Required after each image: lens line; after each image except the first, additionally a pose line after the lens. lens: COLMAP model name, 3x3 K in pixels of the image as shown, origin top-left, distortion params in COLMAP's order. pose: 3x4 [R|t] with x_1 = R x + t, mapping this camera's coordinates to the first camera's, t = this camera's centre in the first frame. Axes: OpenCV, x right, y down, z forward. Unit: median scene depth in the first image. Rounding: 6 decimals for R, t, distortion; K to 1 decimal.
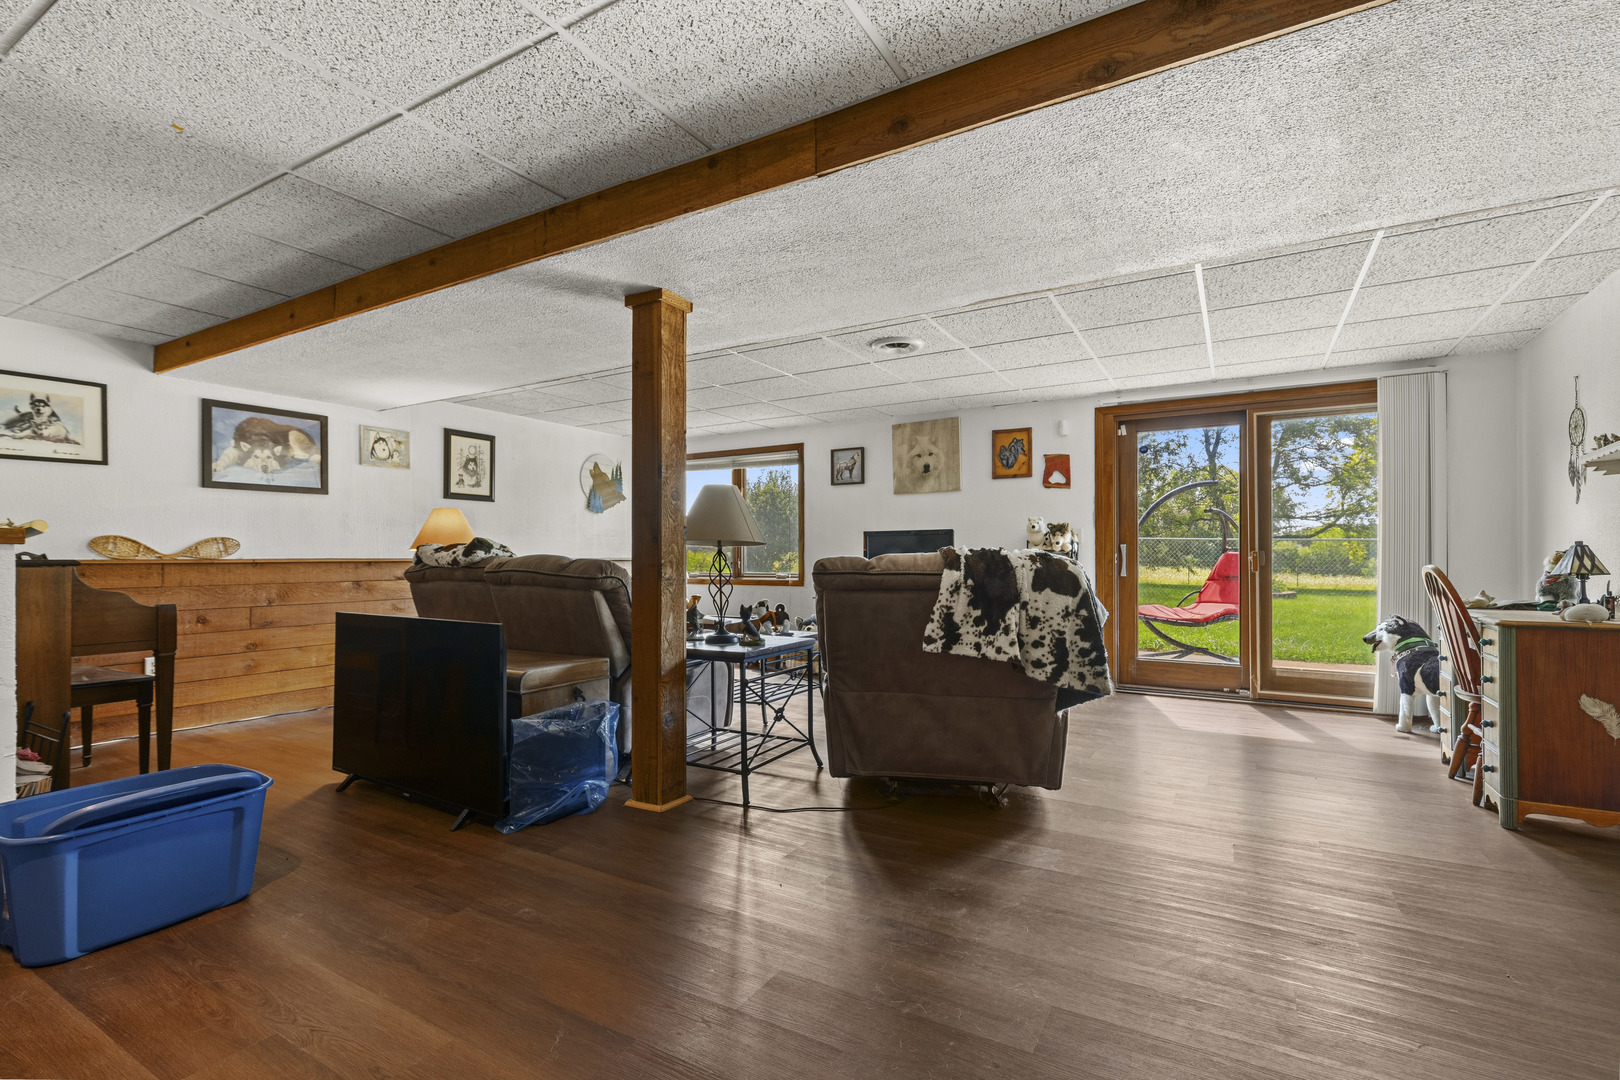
lens RADIAL K [[740.8, 0, 797.9], [0, 740.8, 546.9], [0, 0, 1]] dist [-0.000837, 0.000035]
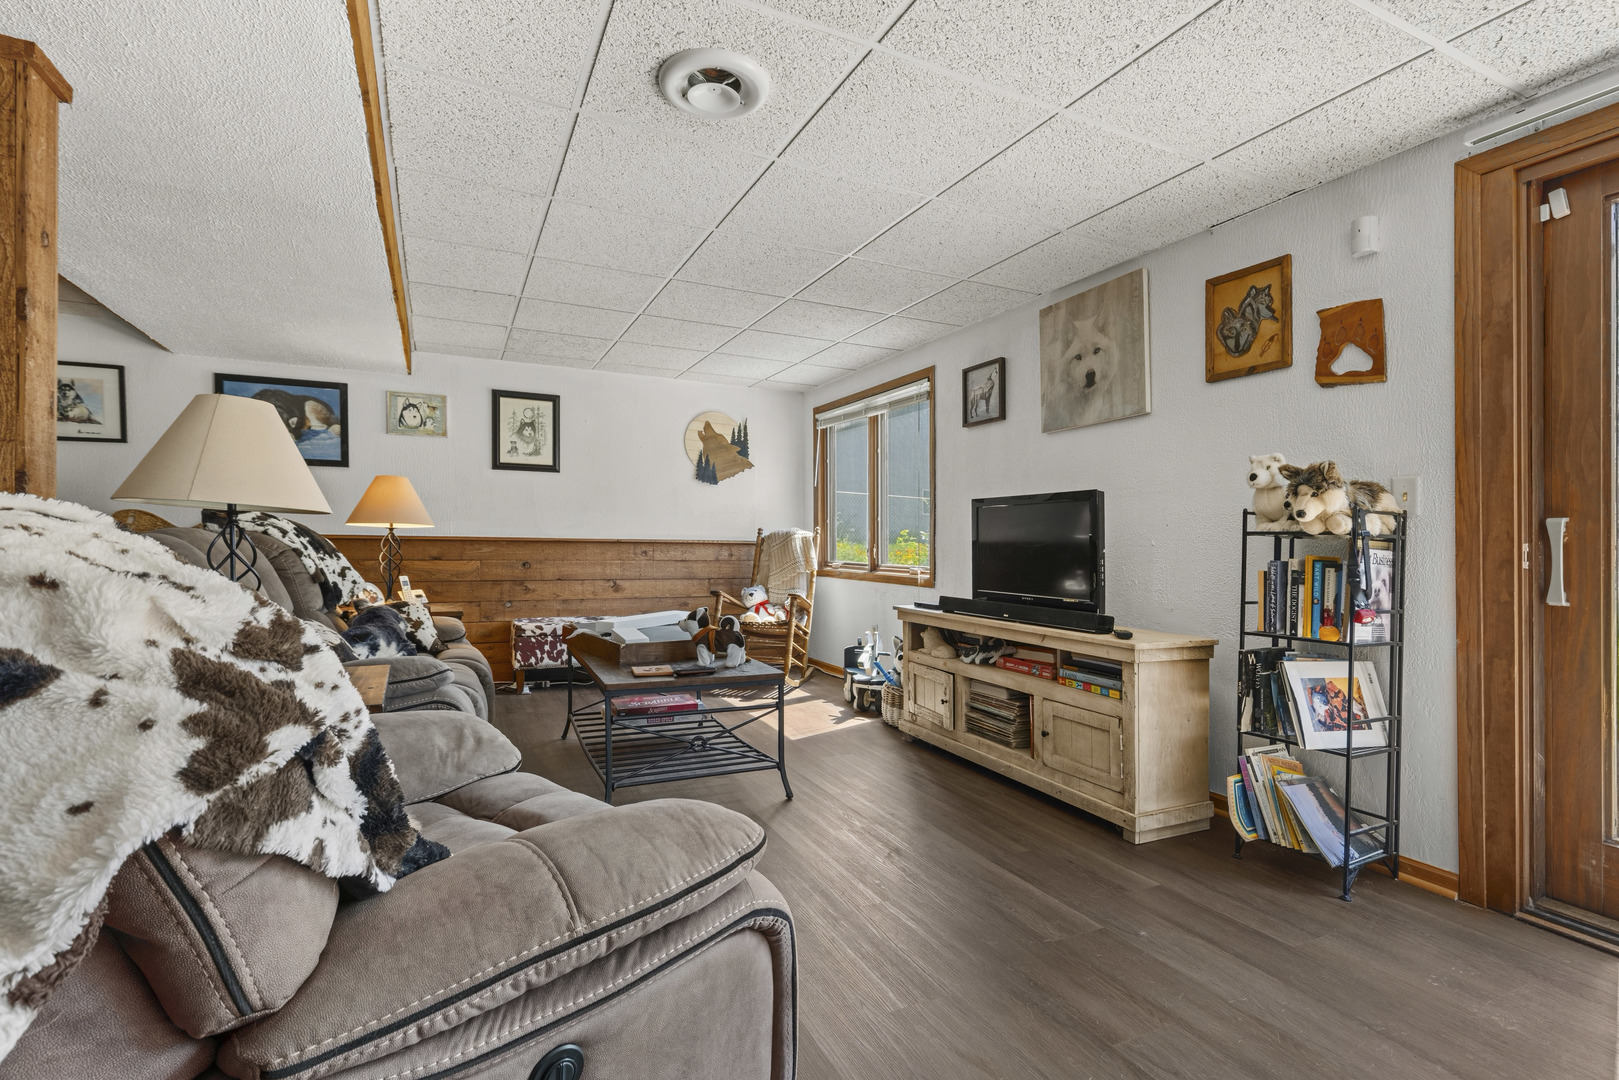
lens RADIAL K [[740.3, 0, 812.2], [0, 740.3, 530.9], [0, 0, 1]] dist [-0.000837, 0.000035]
pose [[0.828403, 0.005725, -0.560104, 0.324755], [-0.007834, 0.999968, -0.001365, 0.006027], [0.560078, 0.005519, 0.828421, 0.472738]]
